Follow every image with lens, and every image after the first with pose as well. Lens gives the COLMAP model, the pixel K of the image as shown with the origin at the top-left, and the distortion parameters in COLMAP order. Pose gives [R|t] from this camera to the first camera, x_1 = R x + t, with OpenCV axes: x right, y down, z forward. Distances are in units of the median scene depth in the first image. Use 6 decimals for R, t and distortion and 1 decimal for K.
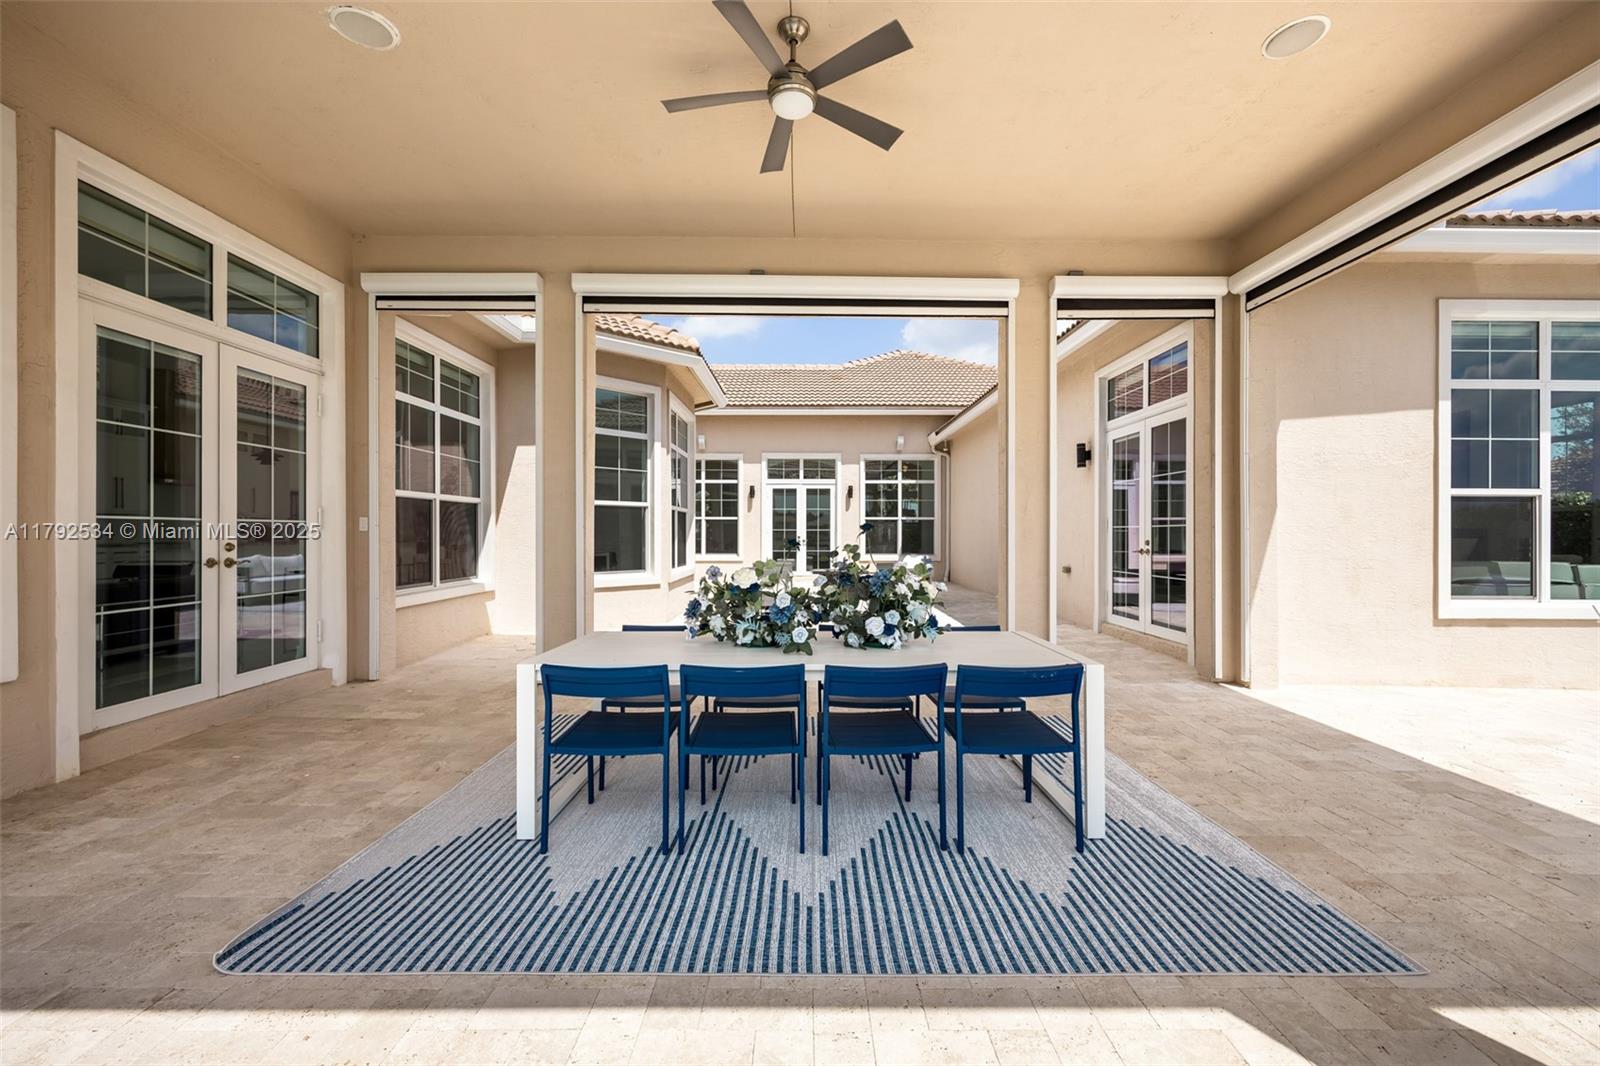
lens RADIAL K [[621.2, 0, 800.0], [0, 621.2, 533.0], [0, 0, 1]] dist [0.000208, 0.000003]
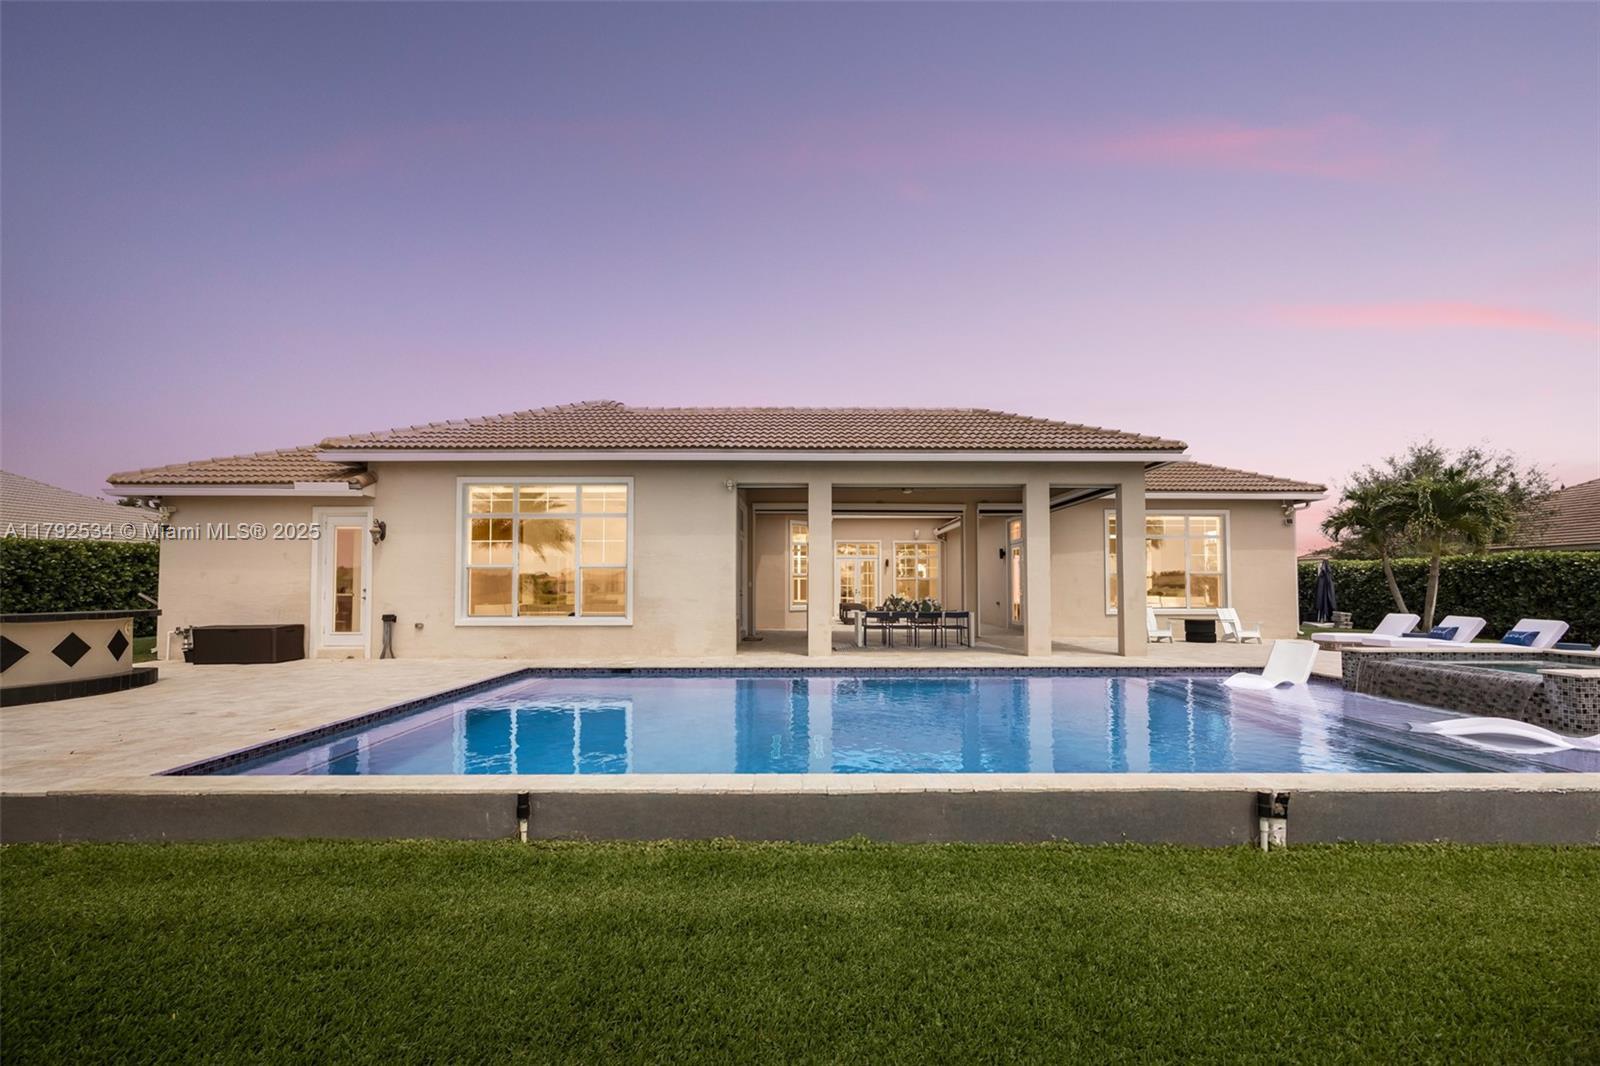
lens RADIAL K [[652.5, 0, 800.7], [0, 652.5, 582.4], [0, 0, 1]] dist [0.000192, 0.000056]
pose [[0.999924, -0.005001, 0.011288, -0.171017], [0.005104, 0.999945, -0.009108, 0.001094], [-0.011242, 0.009165, 0.999895, -0.747650]]
